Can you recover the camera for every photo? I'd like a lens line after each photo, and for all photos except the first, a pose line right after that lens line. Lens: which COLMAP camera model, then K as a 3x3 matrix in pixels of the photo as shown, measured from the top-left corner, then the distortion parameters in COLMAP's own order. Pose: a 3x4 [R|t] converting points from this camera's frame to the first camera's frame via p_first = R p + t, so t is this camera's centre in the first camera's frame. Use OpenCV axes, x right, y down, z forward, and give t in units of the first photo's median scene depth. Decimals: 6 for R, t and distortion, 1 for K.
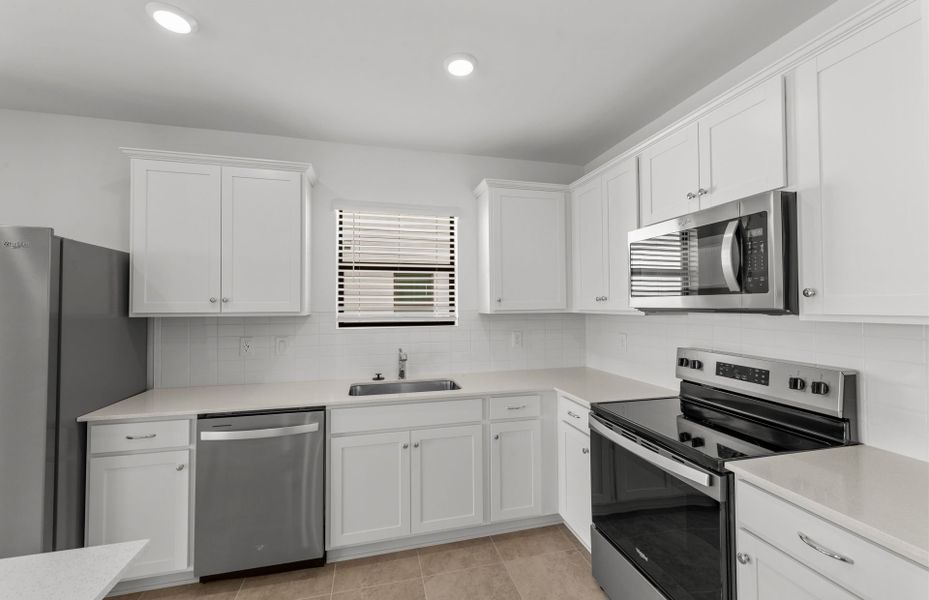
lens RADIAL K [[376.1, 0, 461.3], [0, 376.1, 296.1], [0, 0, 1]] dist [0.006521, -0.000676]
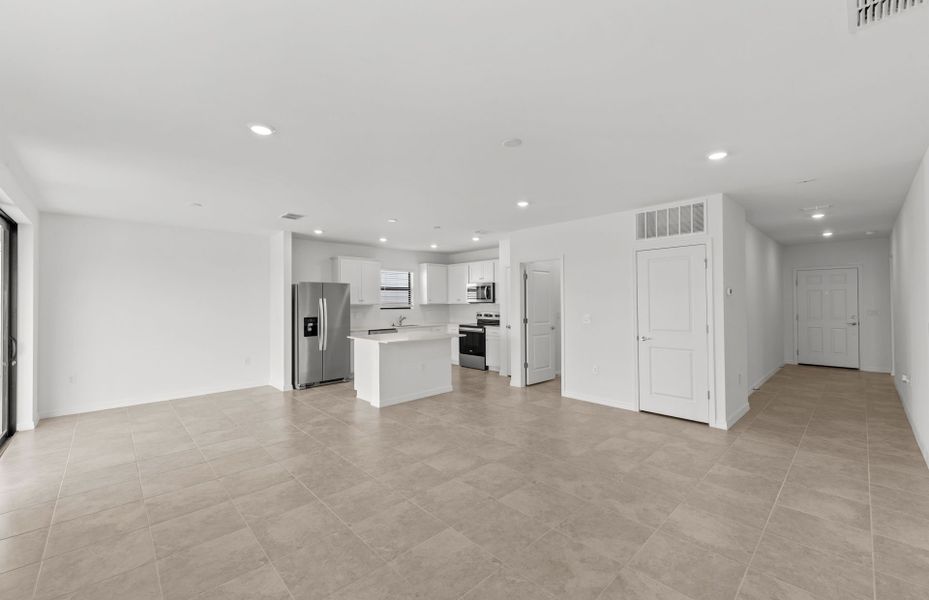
lens RADIAL K [[376.1, 0, 460.1], [0, 376.1, 291.5], [0, 0, 1]] dist [0.006521, -0.000676]
pose [[0.875098, 0.011052, 0.483820, -1.675838], [-0.007429, 0.999928, -0.009404, -0.049110], [-0.483889, 0.004635, 0.875117, -2.668802]]
